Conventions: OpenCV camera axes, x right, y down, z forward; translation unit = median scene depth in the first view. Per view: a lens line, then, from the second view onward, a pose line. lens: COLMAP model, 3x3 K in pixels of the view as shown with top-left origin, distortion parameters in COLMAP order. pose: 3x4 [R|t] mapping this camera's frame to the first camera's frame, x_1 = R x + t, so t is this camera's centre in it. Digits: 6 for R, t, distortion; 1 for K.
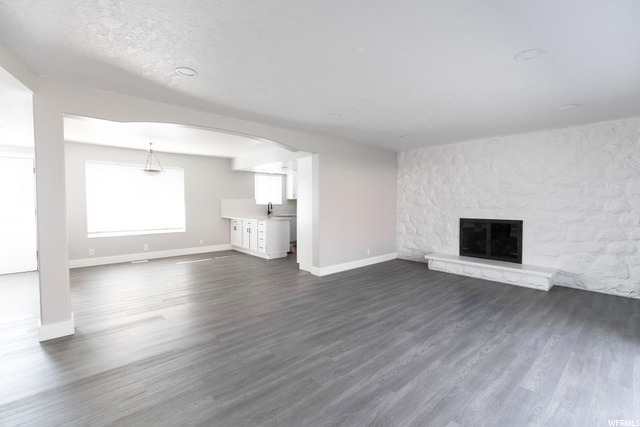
lens RADIAL K [[287.5, 0, 318.1], [0, 287.5, 212.1], [0, 0, 1]] dist [0.005901, -0.001484]
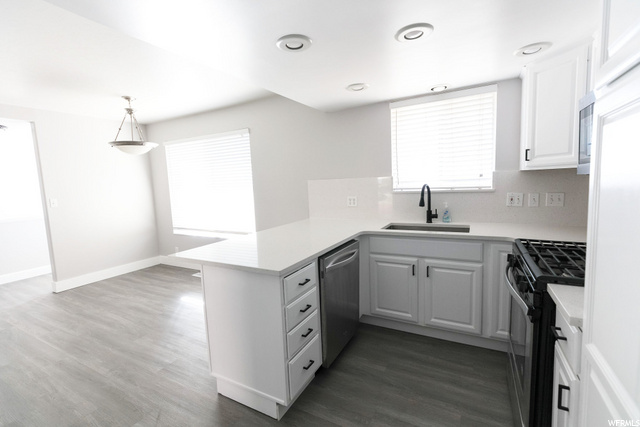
lens RADIAL K [[287.5, 0, 318.1], [0, 287.5, 211.4], [0, 0, 1]] dist [0.005901, -0.001484]
pose [[0.327845, 0.082456, -0.941126, 0.184227], [0.008267, 0.995895, 0.090135, -0.066108], [0.944696, -0.037331, 0.325817, 1.488962]]
